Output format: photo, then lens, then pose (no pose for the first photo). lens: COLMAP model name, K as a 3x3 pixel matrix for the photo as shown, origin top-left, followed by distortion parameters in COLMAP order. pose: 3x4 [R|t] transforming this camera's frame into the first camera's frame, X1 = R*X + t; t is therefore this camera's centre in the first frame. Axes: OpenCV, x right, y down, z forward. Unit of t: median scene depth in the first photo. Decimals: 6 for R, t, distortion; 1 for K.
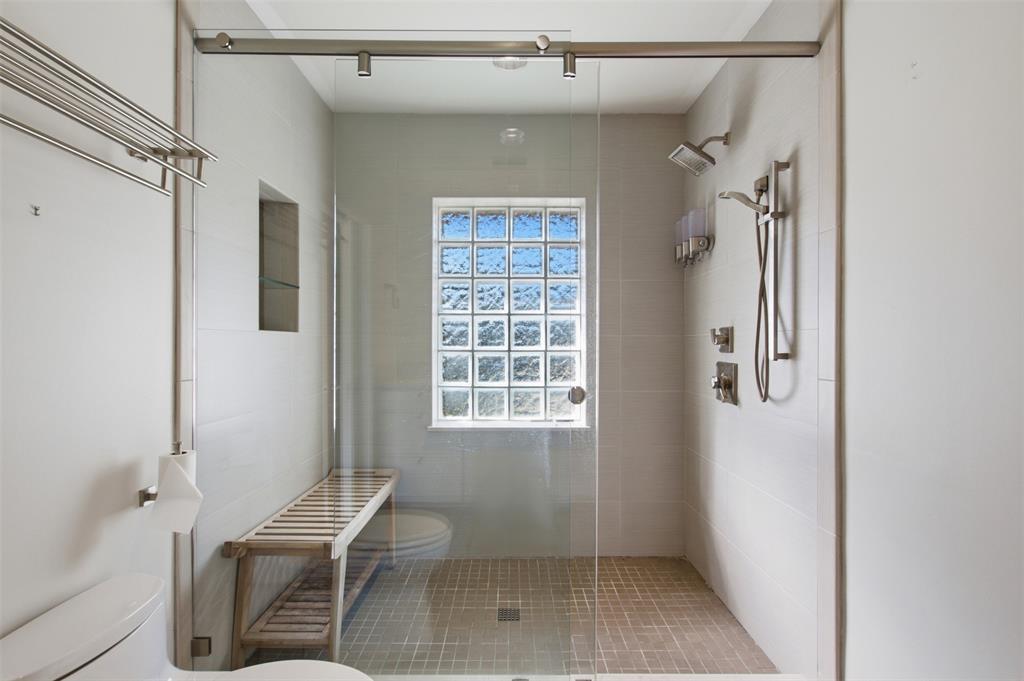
lens RADIAL K [[467.3, 0, 509.6], [0, 467.3, 347.0], [0, 0, 1]] dist [0.004140, 0.001043]
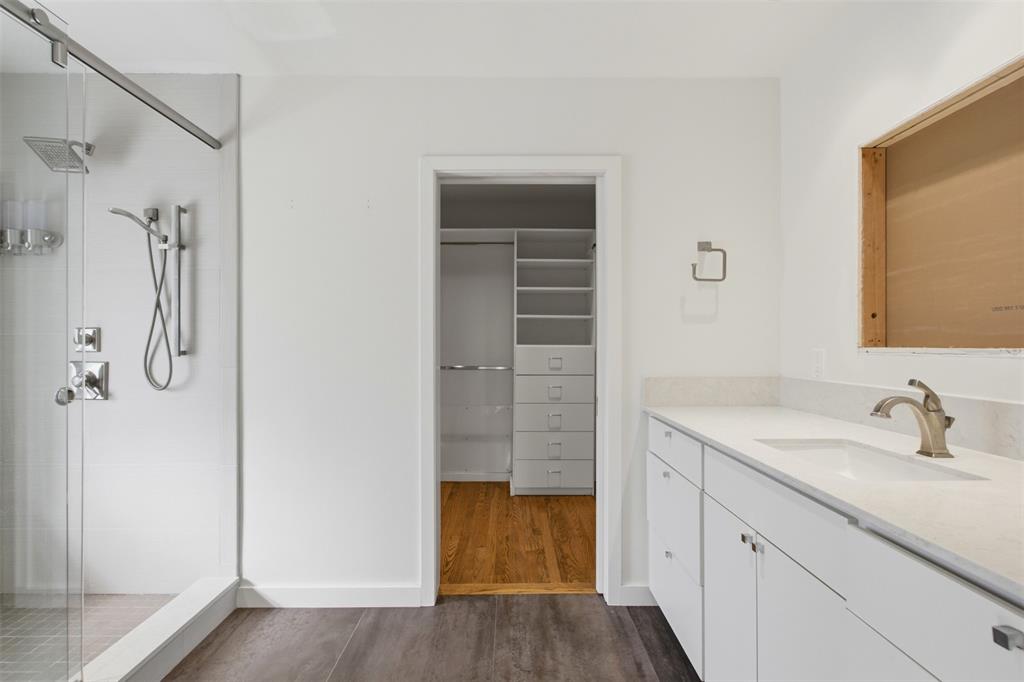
lens RADIAL K [[467.3, 0, 512.7], [0, 467.3, 341.5], [0, 0, 1]] dist [0.004140, 0.001043]
pose [[-0.011476, 0.005783, 0.999917, -0.751445], [0.004964, 0.999971, -0.005726, -0.000009], [-0.999922, 0.004898, -0.011505, 0.075018]]
